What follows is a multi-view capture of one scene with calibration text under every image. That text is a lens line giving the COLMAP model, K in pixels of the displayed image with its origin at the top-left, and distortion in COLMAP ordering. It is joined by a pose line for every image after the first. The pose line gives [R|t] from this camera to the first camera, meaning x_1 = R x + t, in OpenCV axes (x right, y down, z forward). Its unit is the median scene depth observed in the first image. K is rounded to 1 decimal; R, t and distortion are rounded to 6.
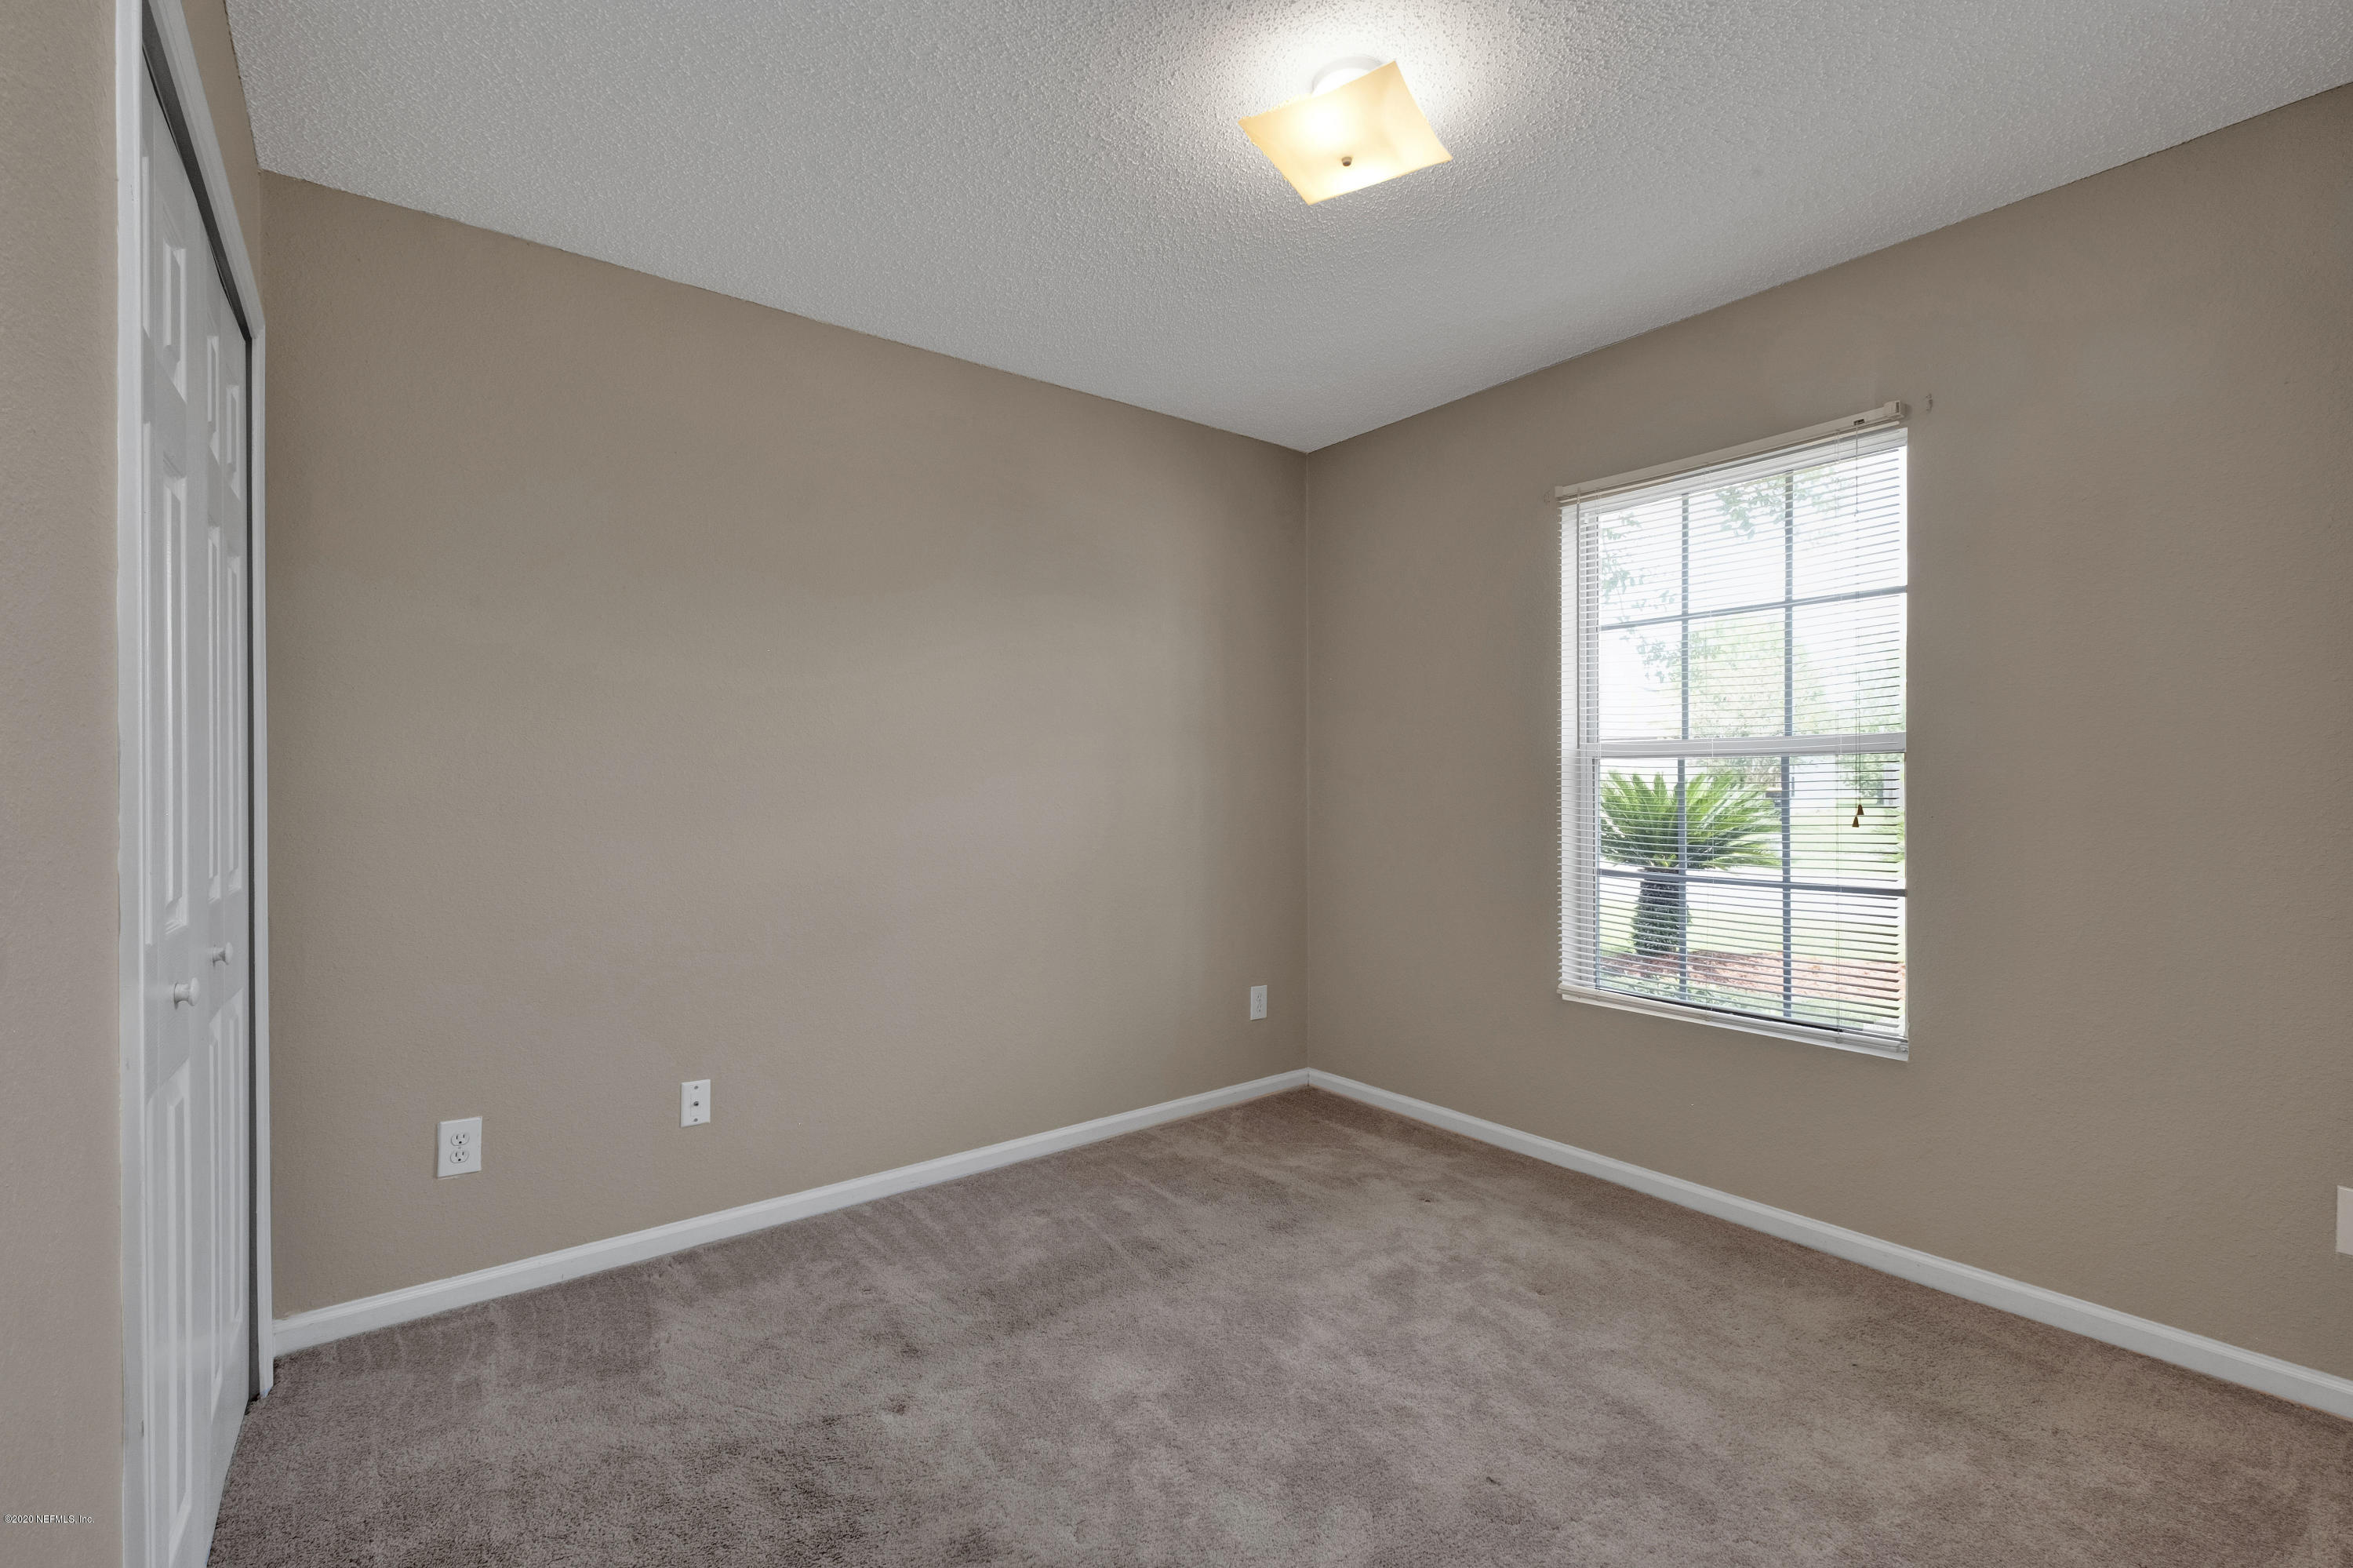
lens RADIAL K [[1023.2, 0, 1179.6], [0, 1023.2, 783.9], [0, 0, 1]] dist [-0.013258, 0.001066]
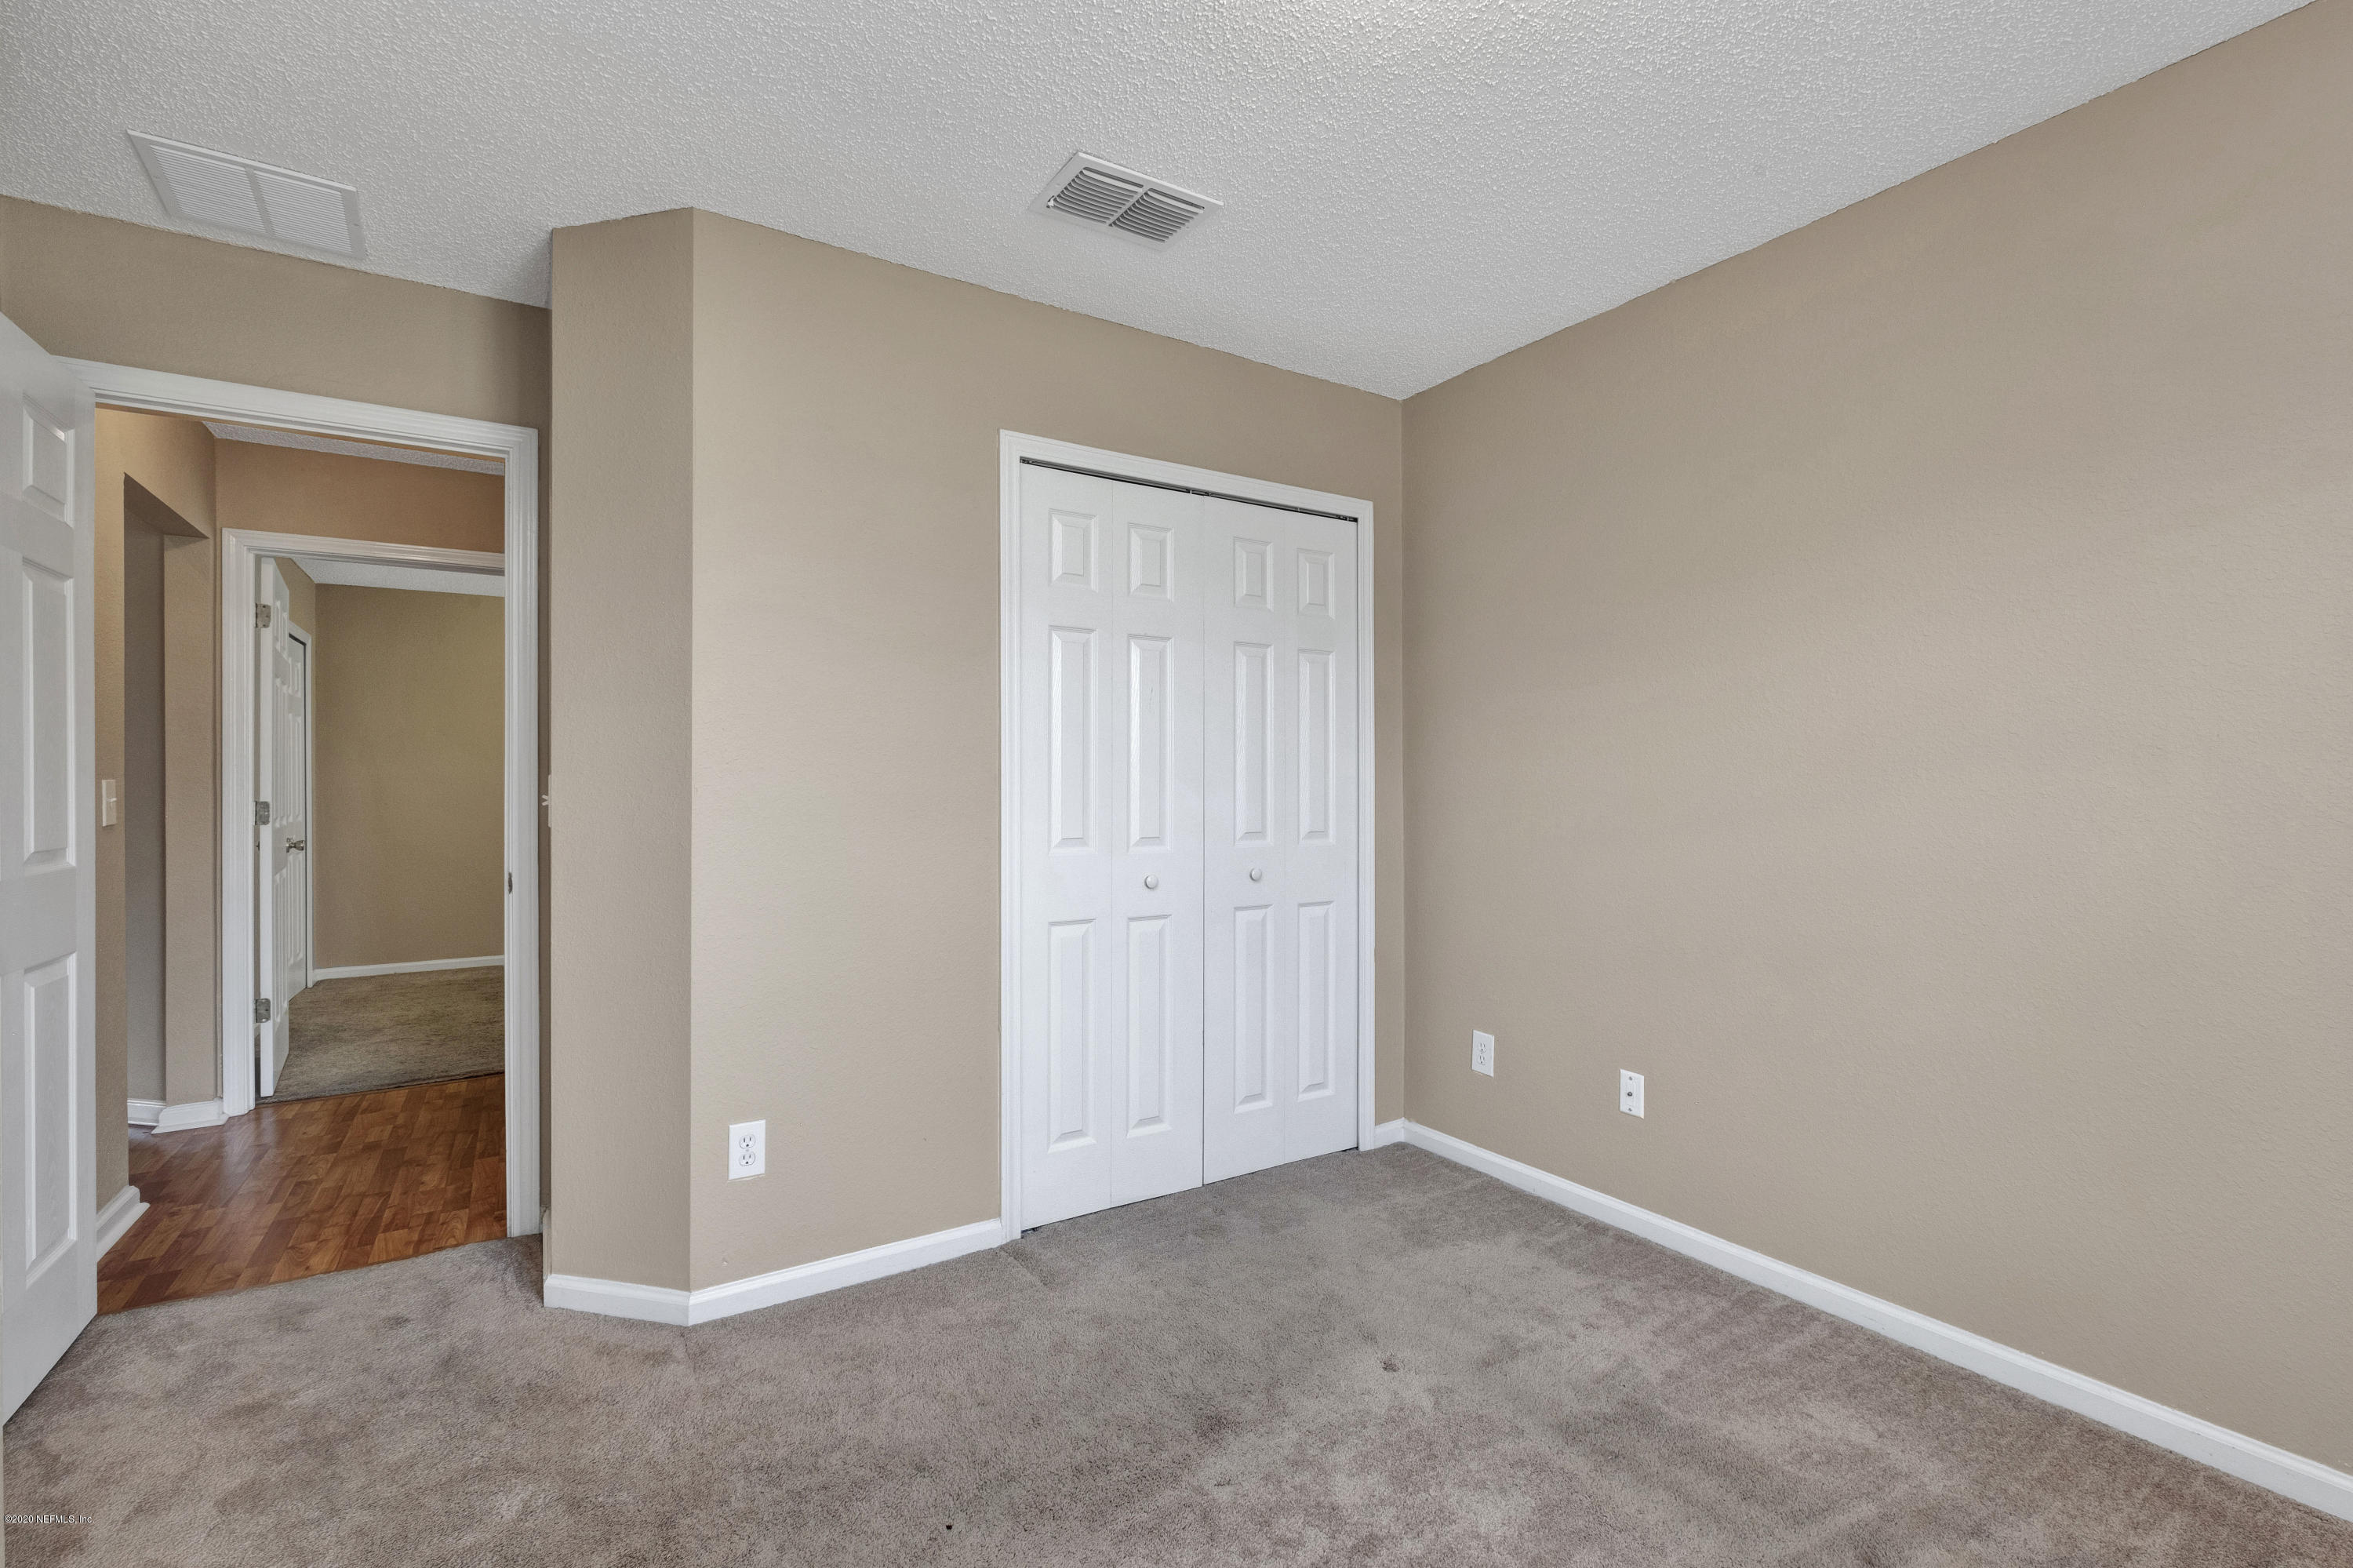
lens RADIAL K [[1023.2, 0, 1178.7], [0, 1023.2, 782.5], [0, 0, 1]] dist [-0.013258, 0.001066]
pose [[-0.097840, 0.003987, -0.995194, 0.661255], [-0.001517, 0.999990, 0.004155, -0.005877], [0.995201, 0.001916, -0.097833, 0.715996]]
